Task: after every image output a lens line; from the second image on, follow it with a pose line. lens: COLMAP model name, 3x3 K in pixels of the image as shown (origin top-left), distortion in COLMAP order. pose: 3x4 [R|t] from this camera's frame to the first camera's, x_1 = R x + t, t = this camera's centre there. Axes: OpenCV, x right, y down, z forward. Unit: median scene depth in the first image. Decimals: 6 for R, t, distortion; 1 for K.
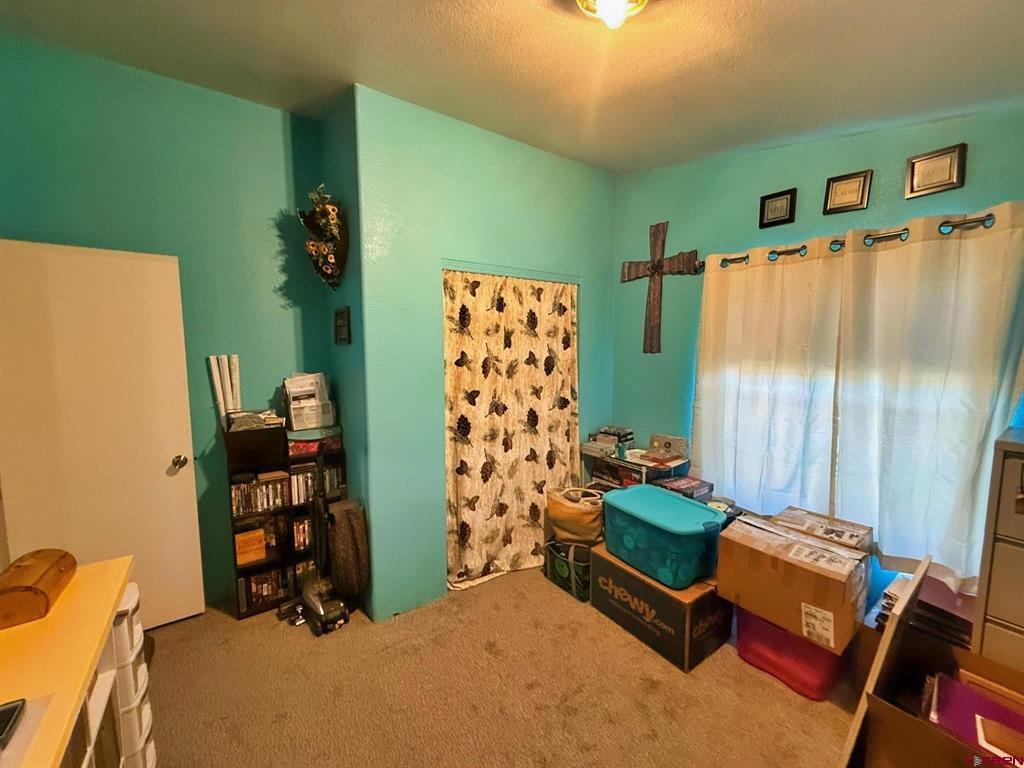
lens RADIAL K [[409.4, 0, 509.6], [0, 409.4, 383.3], [0, 0, 1]] dist [0.003251, 0.000105]
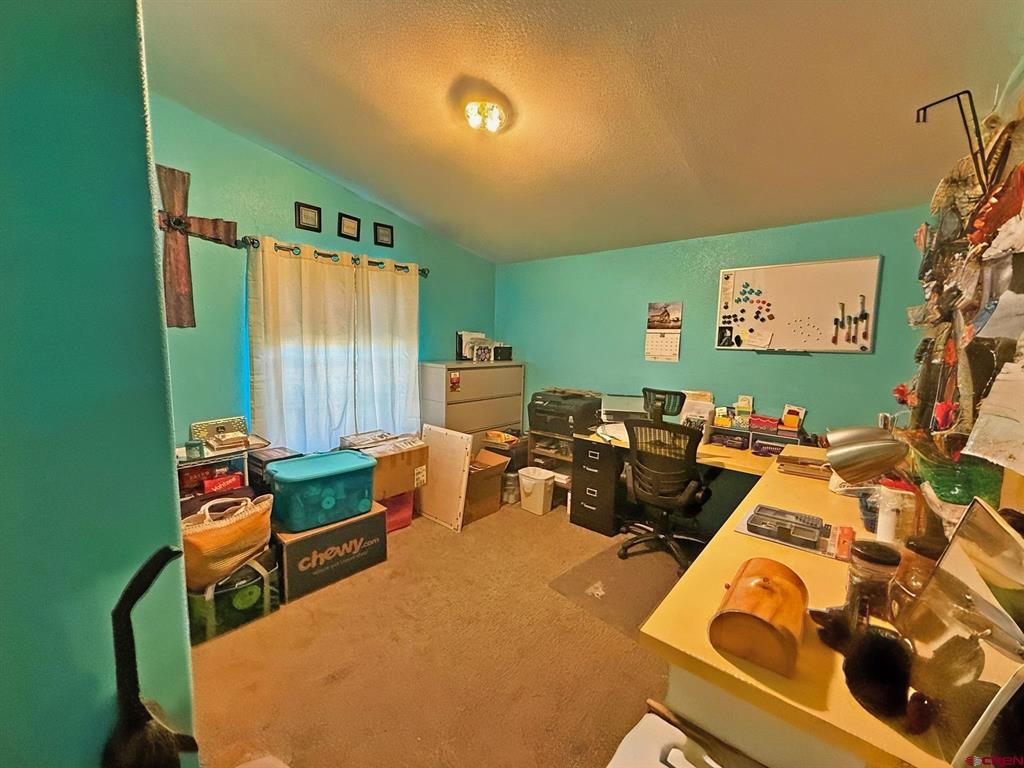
lens RADIAL K [[409.4, 0, 508.5], [0, 409.4, 379.7], [0, 0, 1]] dist [0.003251, 0.000105]
pose [[-0.225682, -0.102233, 0.968822, -0.794725], [0.077688, 0.989423, 0.122504, -0.026507], [-0.971099, 0.102912, -0.215352, 0.713232]]
